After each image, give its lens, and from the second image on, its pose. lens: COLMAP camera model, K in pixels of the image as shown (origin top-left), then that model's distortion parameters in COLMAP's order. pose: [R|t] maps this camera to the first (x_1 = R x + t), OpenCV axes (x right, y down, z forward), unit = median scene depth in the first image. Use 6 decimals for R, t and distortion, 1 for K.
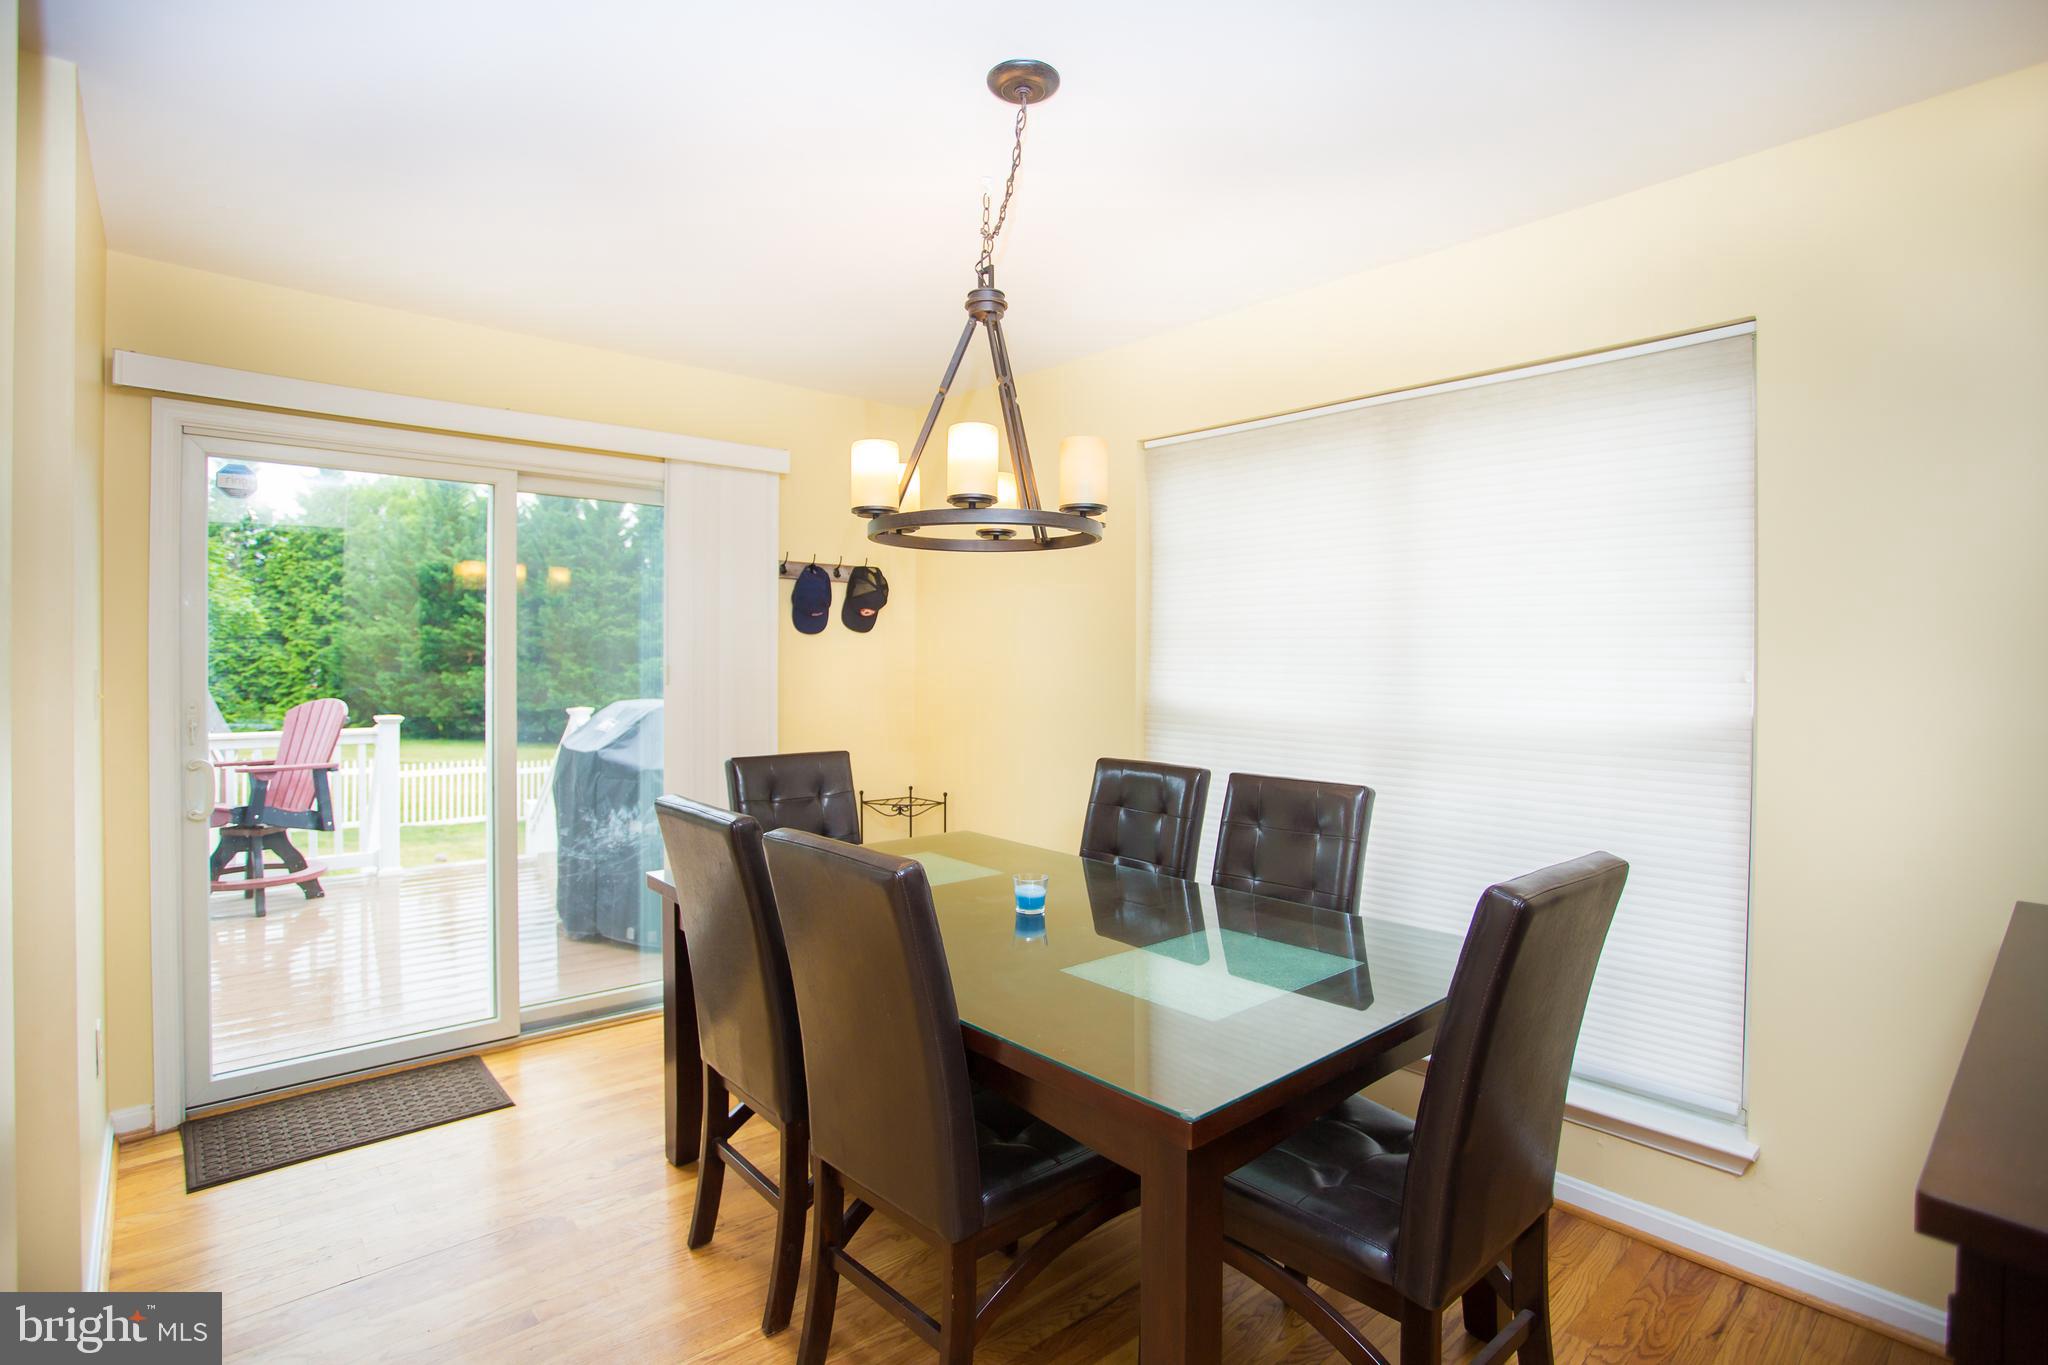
lens RADIAL K [[1005.5, 0, 1007.7], [0, 1005.5, 665.2], [0, 0, 1]] dist [-0.058413, 0.013369]
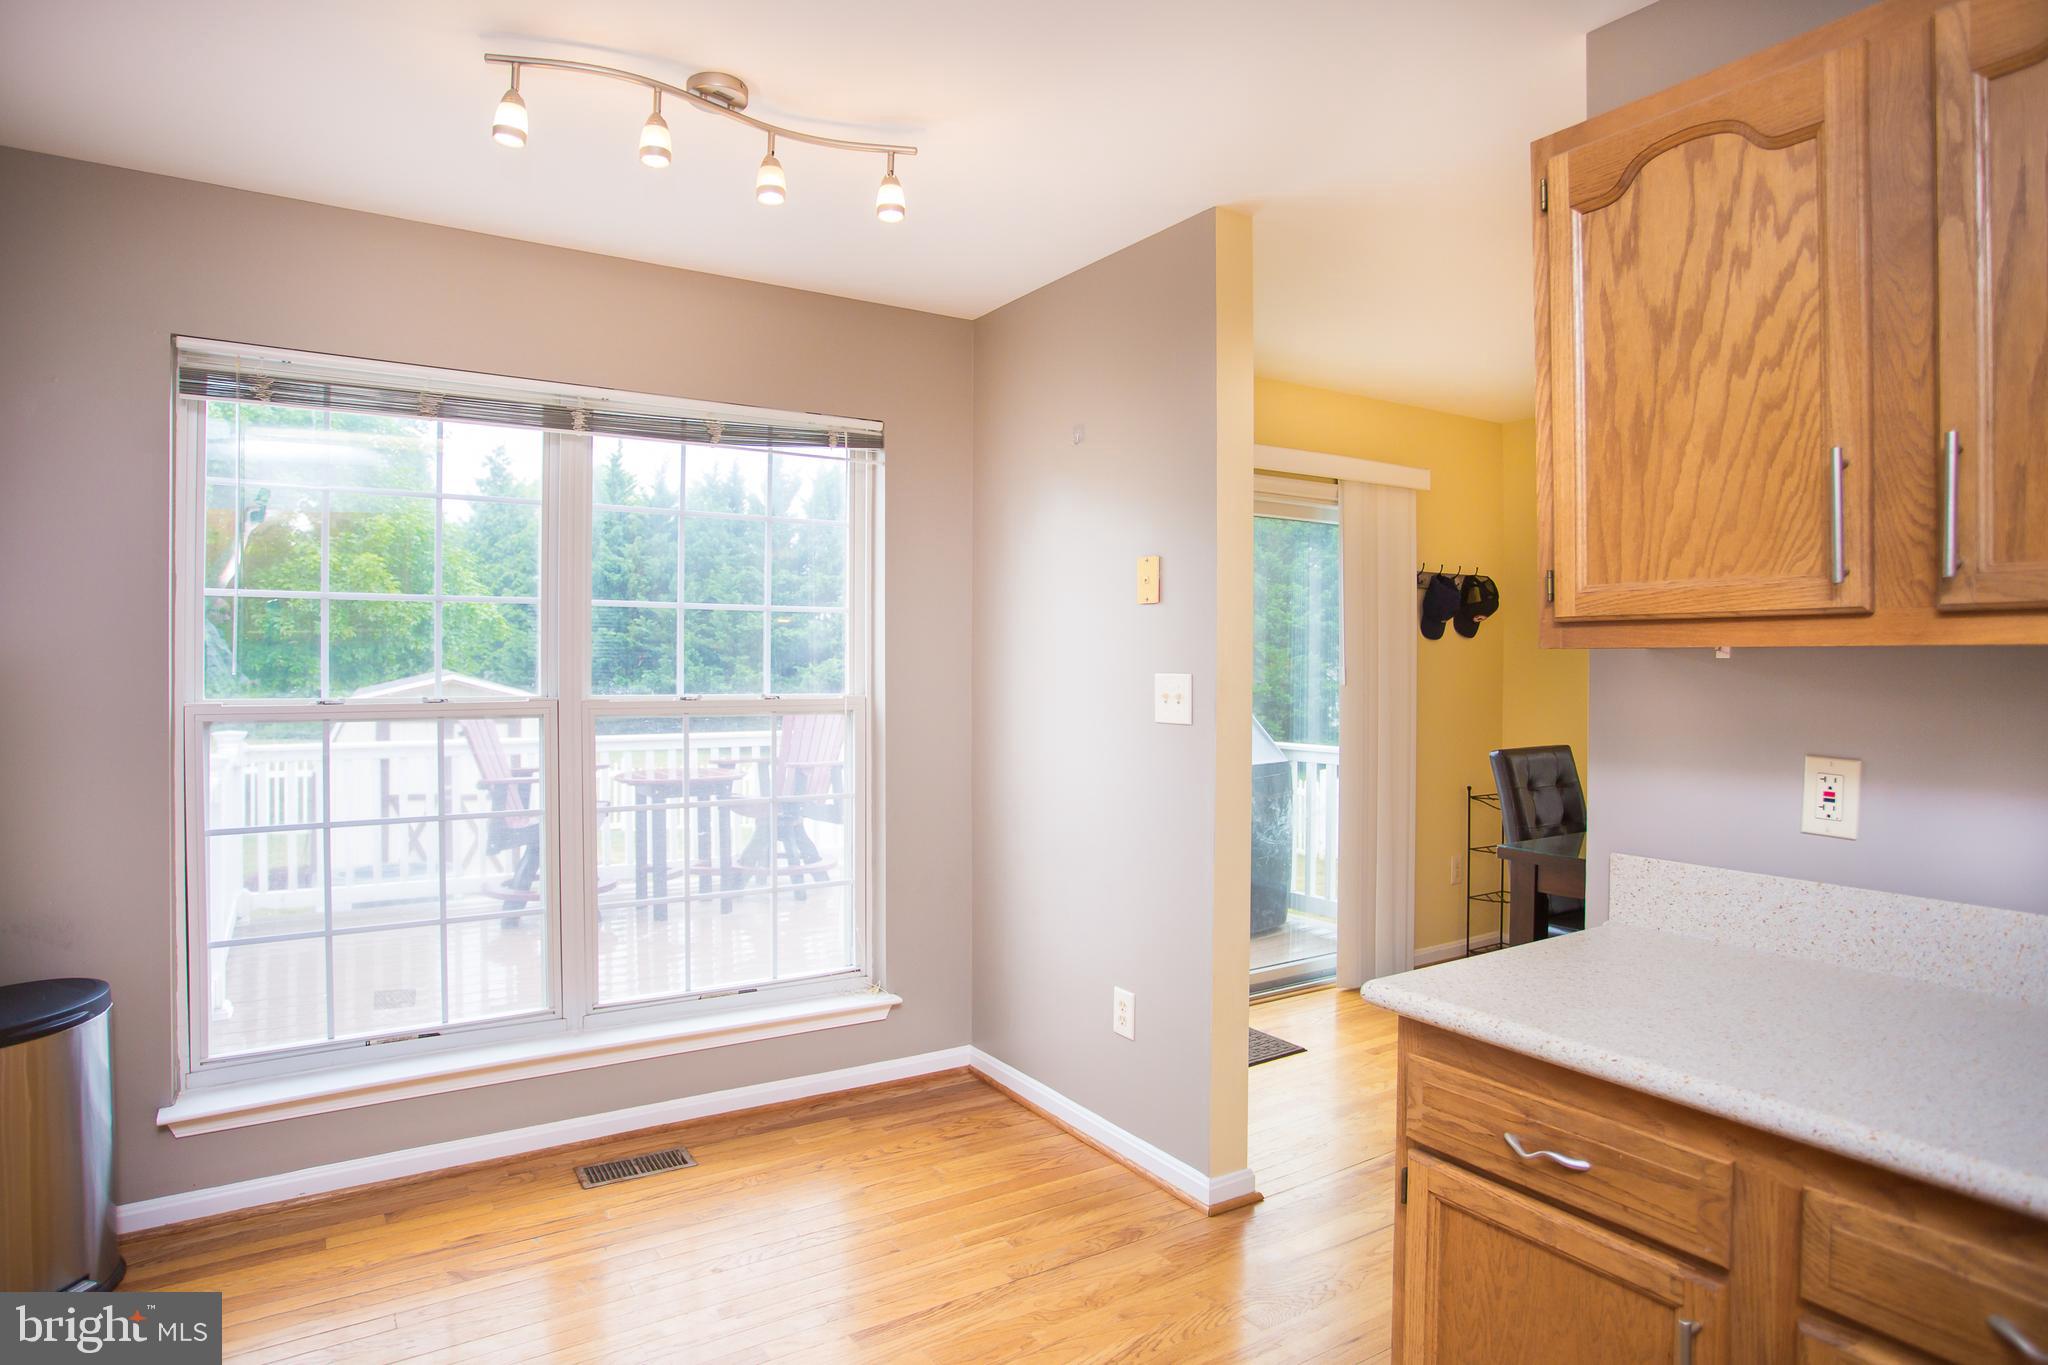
lens RADIAL K [[1108.1, 0, 1007.3], [0, 1108.1, 664.9], [0, 0, 1]] dist [-0.063342, 0.019908]
pose [[0.985373, -0.003901, -0.170370, -0.605949], [0.003635, 0.999992, -0.001874, -0.003837], [0.170375, 0.001228, 0.985378, -0.320209]]
